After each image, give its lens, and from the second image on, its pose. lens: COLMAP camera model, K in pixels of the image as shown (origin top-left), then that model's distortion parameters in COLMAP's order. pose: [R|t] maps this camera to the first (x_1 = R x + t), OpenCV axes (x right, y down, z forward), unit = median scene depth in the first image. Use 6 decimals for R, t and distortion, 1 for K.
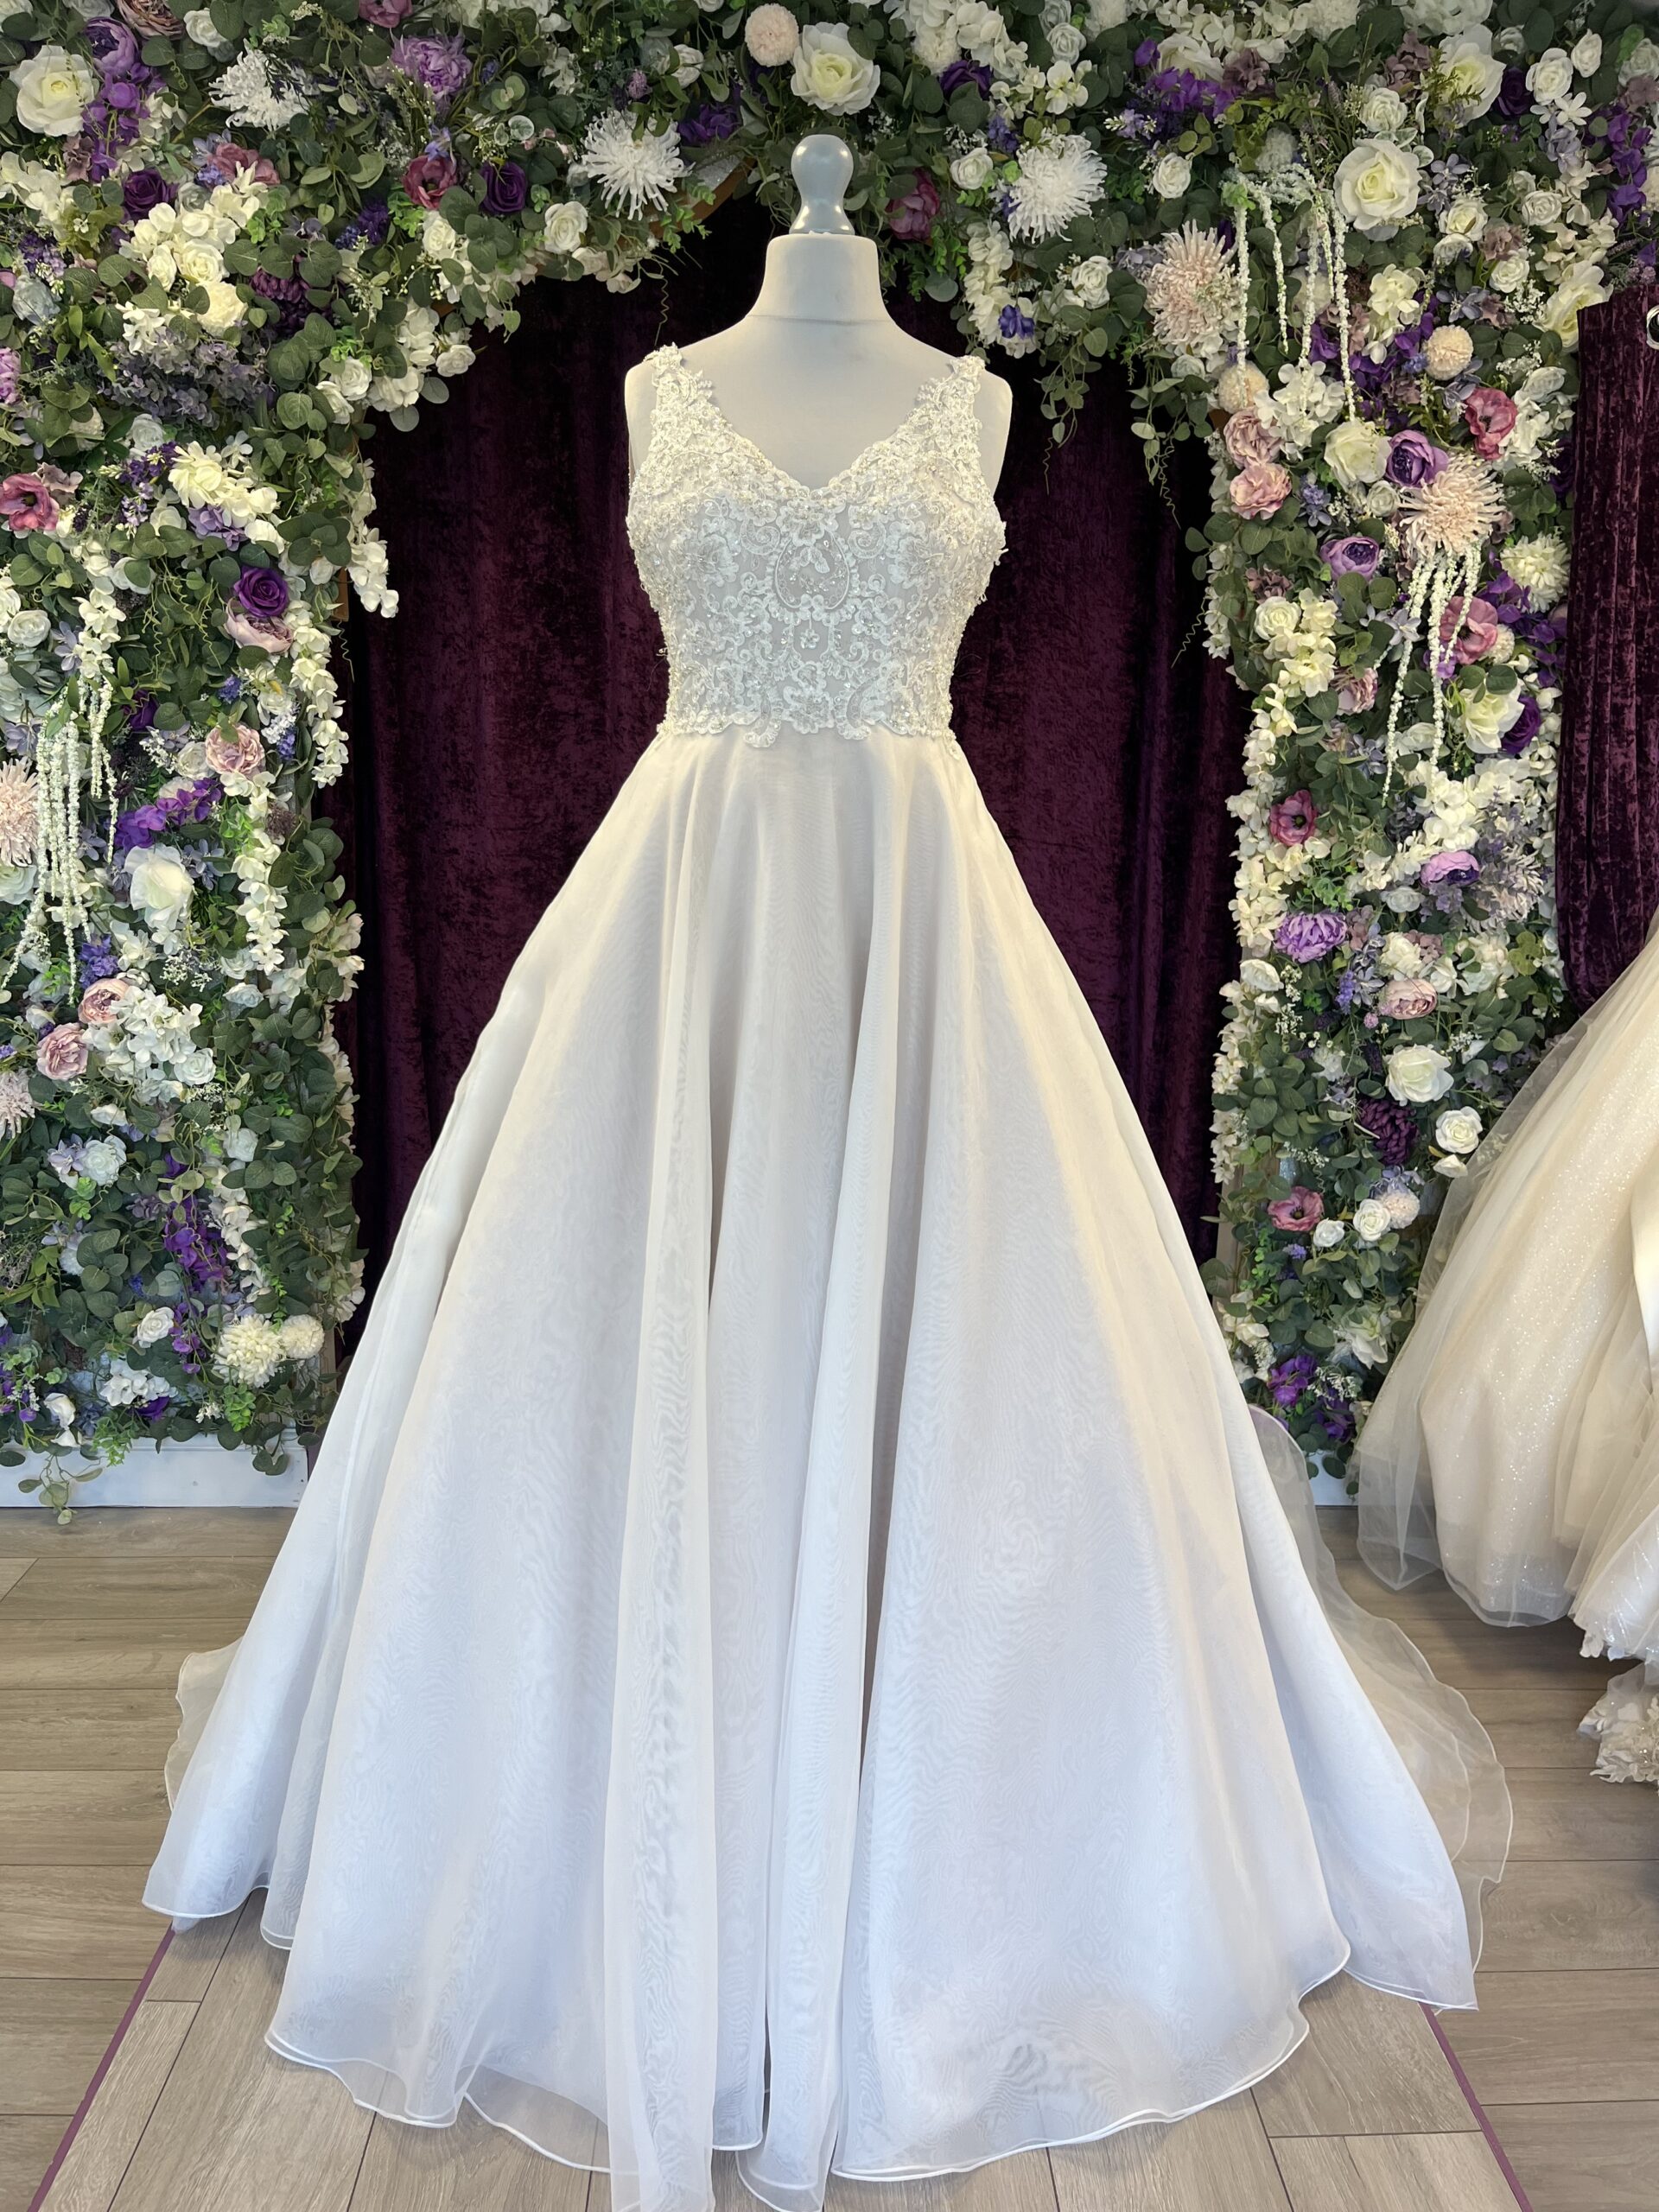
lens RADIAL K [[1642.5, 0, 846.4], [0, 1642.5, 1127.8], [0, 0, 1]] dist [0.079400, -0.122522]
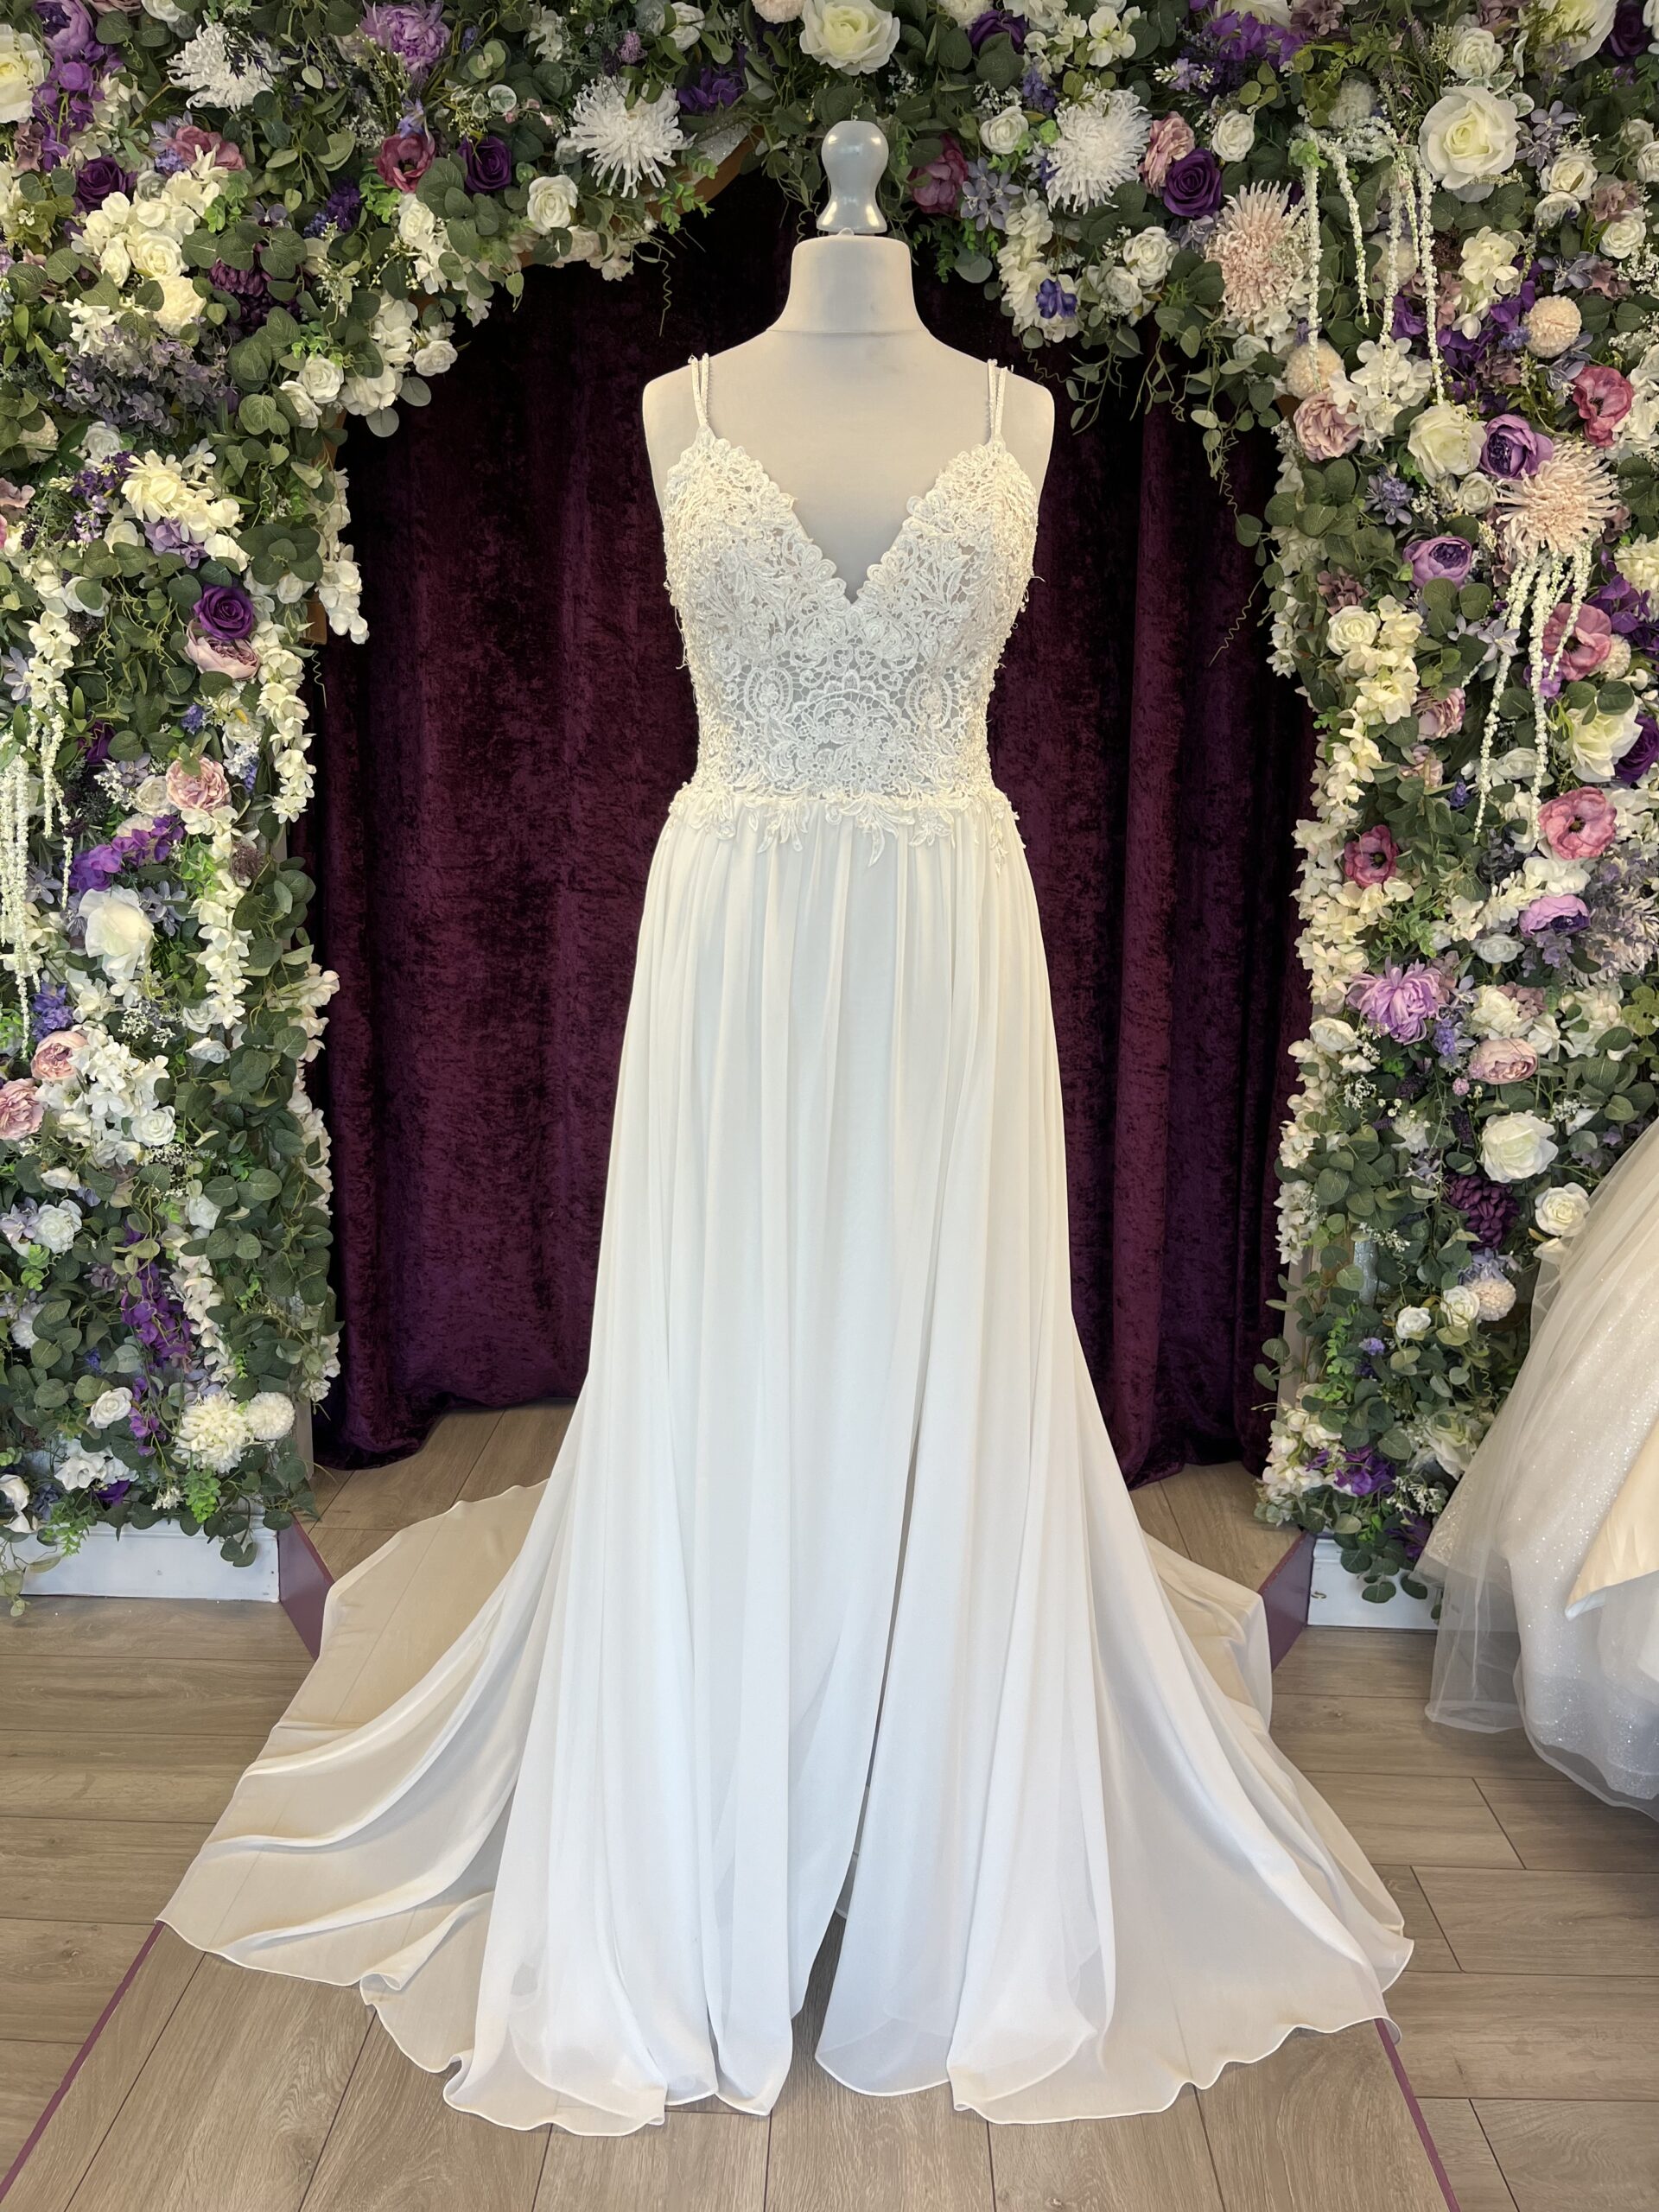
lens RADIAL K [[1642.5, 0, 815.6], [0, 1642.5, 1129.2], [0, 0, 1]] dist [0.079400, -0.122522]
pose [[0.997807, 0.009763, -0.065469, 0.036378], [-0.010687, 0.999848, -0.013776, -0.027993], [0.065325, 0.014445, 0.997759, 0.108951]]
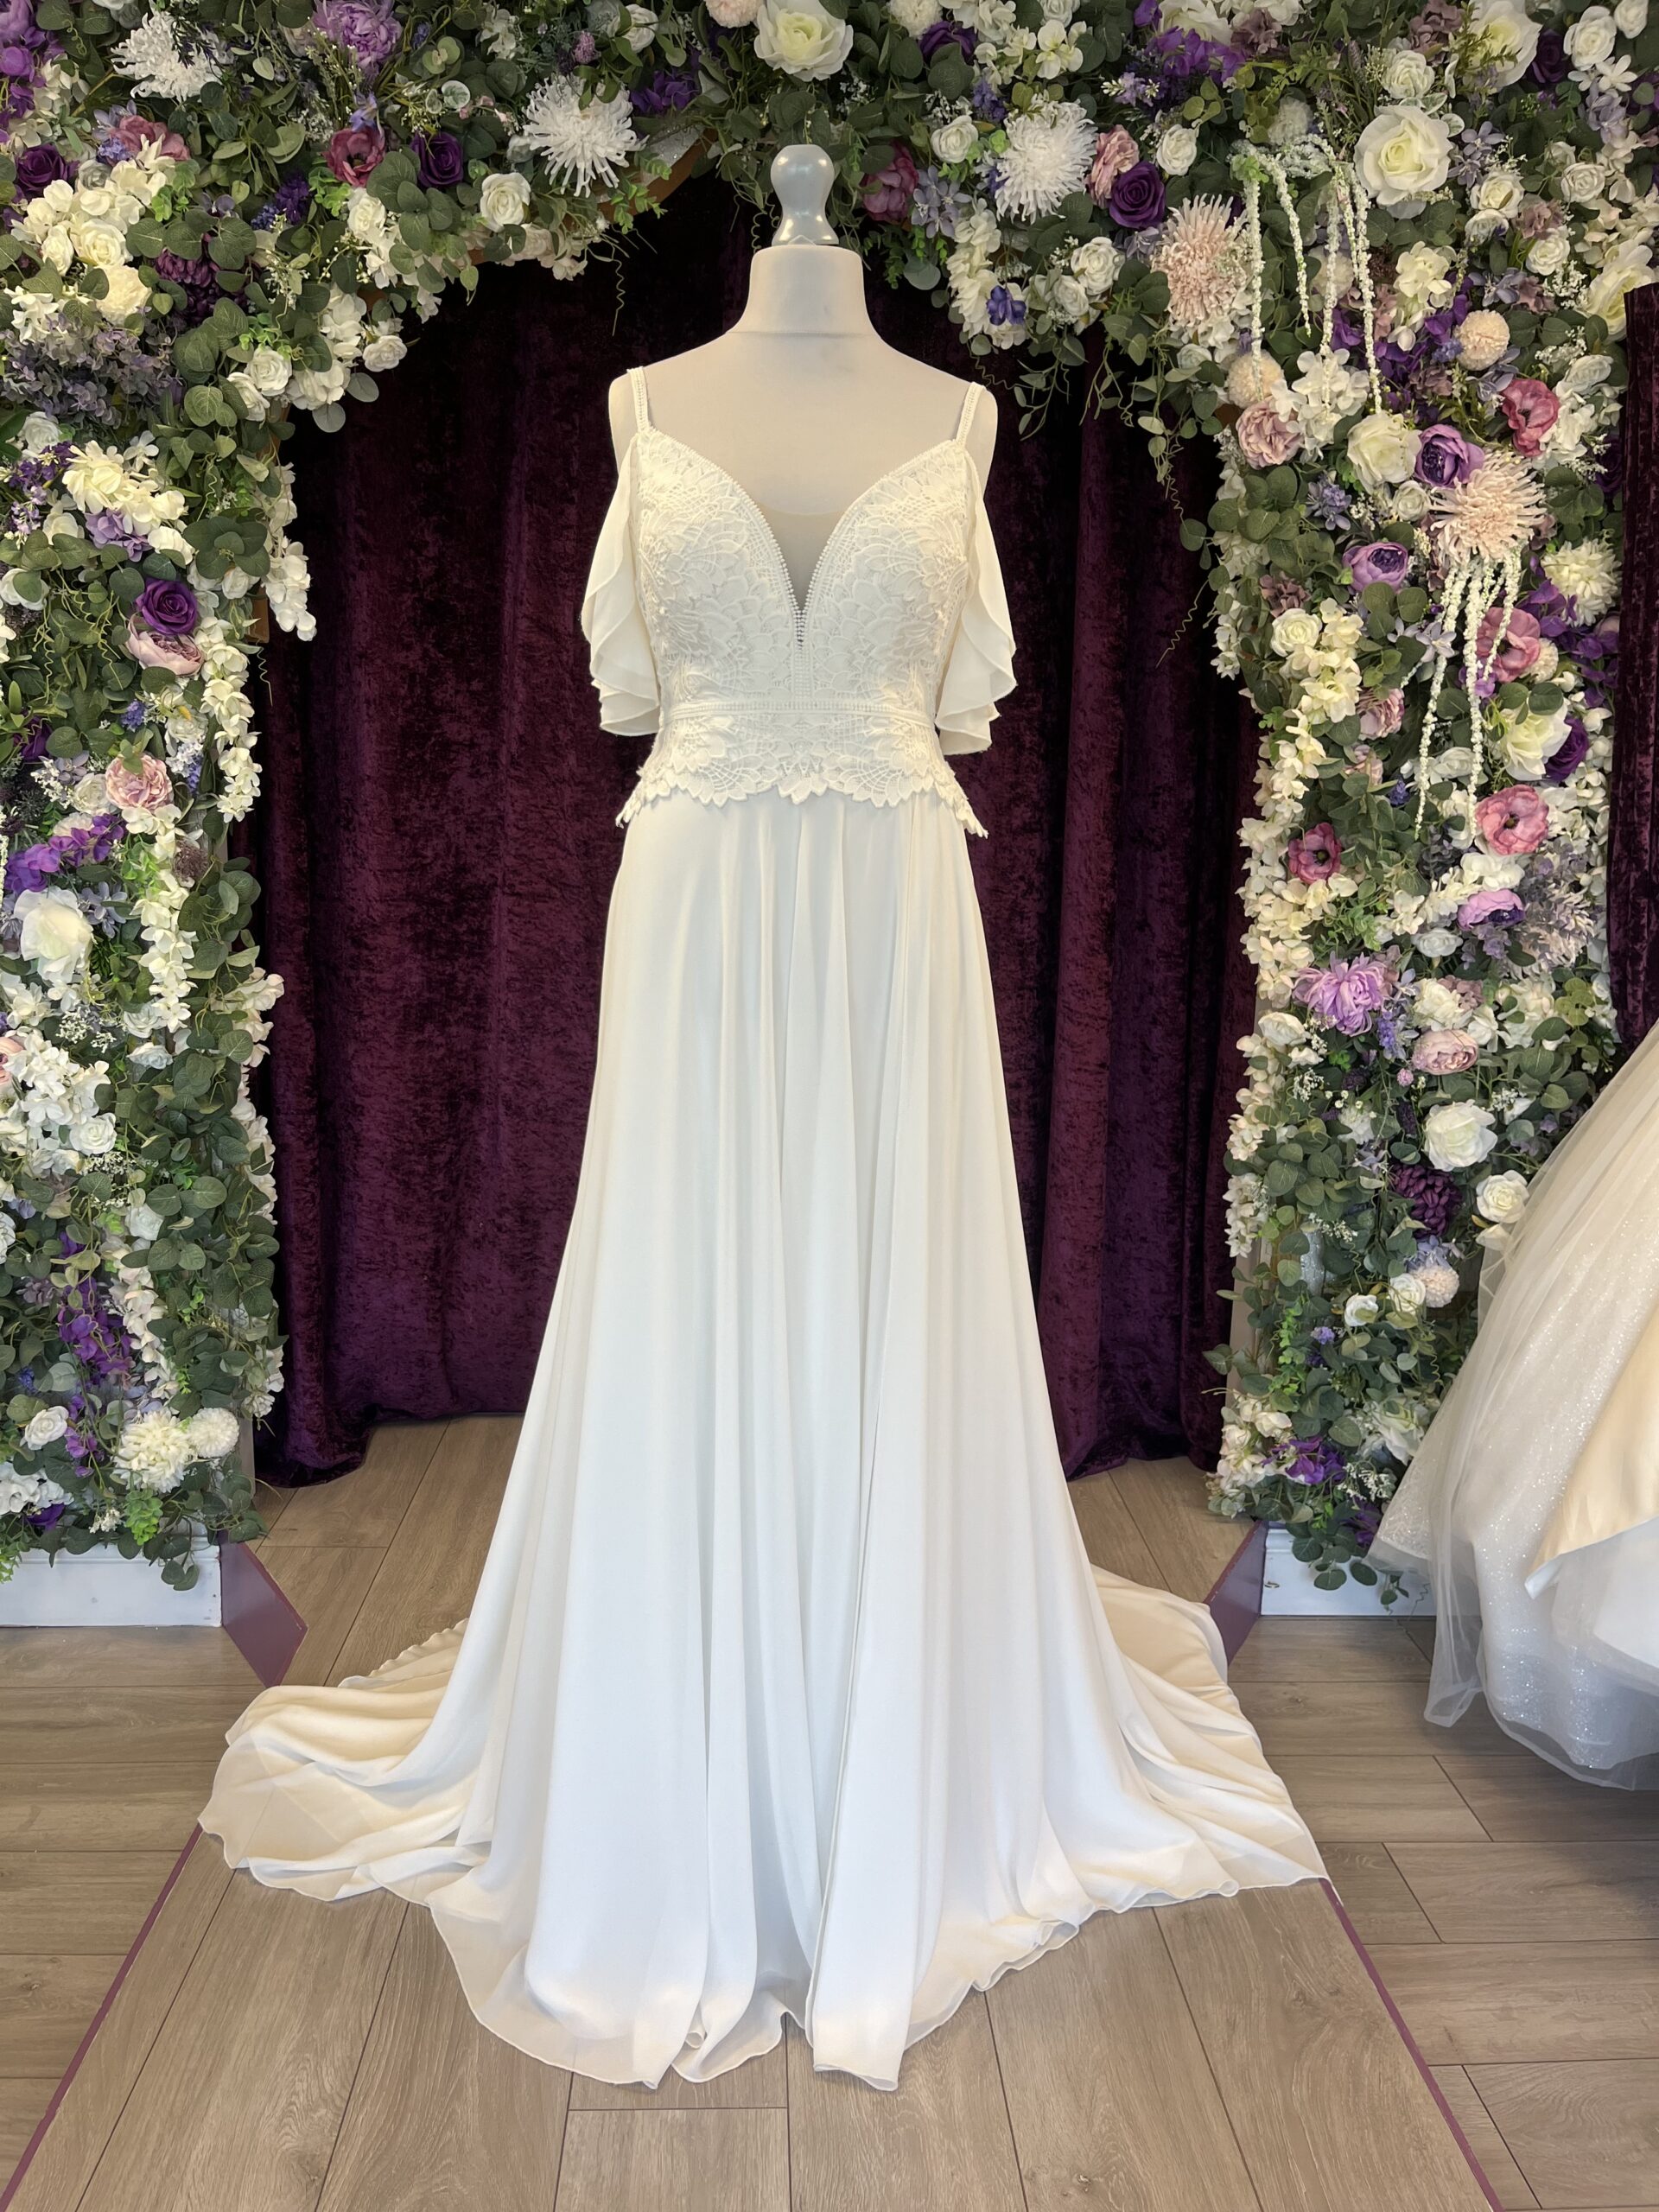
lens RADIAL K [[1642.5, 0, 819.2], [0, 1642.5, 1127.4], [0, 0, 1]] dist [0.079400, -0.122522]
pose [[0.999988, -0.004877, 0.000969, -0.001815], [0.004907, 0.999399, -0.034308, -0.008586], [-0.000801, 0.034313, 0.999411, 0.109563]]
